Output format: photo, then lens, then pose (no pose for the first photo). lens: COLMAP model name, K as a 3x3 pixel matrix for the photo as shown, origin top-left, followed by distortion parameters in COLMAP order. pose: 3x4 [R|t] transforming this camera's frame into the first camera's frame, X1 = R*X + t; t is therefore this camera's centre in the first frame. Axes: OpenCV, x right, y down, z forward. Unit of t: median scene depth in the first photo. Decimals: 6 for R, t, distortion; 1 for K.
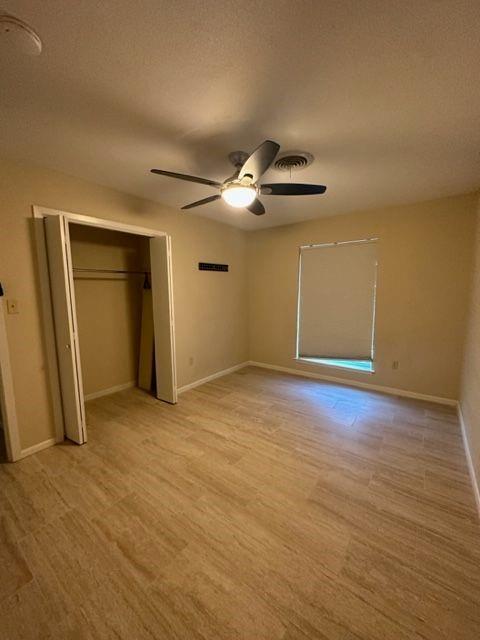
lens RADIAL K [[253.8, 0, 239.8], [0, 253.8, 321.2], [0, 0, 1]] dist [-0.002443, 0.000723]
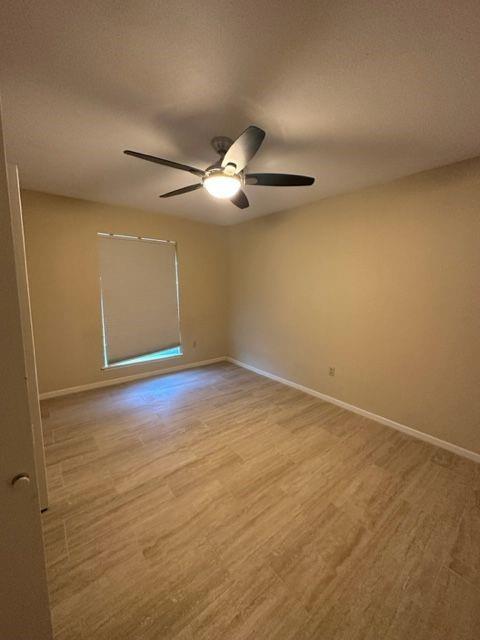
lens RADIAL K [[253.8, 0, 240.8], [0, 253.8, 319.7], [0, 0, 1]] dist [-0.002443, 0.000723]
pose [[0.250501, -0.121338, 0.960482, -0.865470], [0.106641, 0.989536, 0.097195, -0.080318], [-0.962225, 0.078080, 0.260819, 0.665258]]
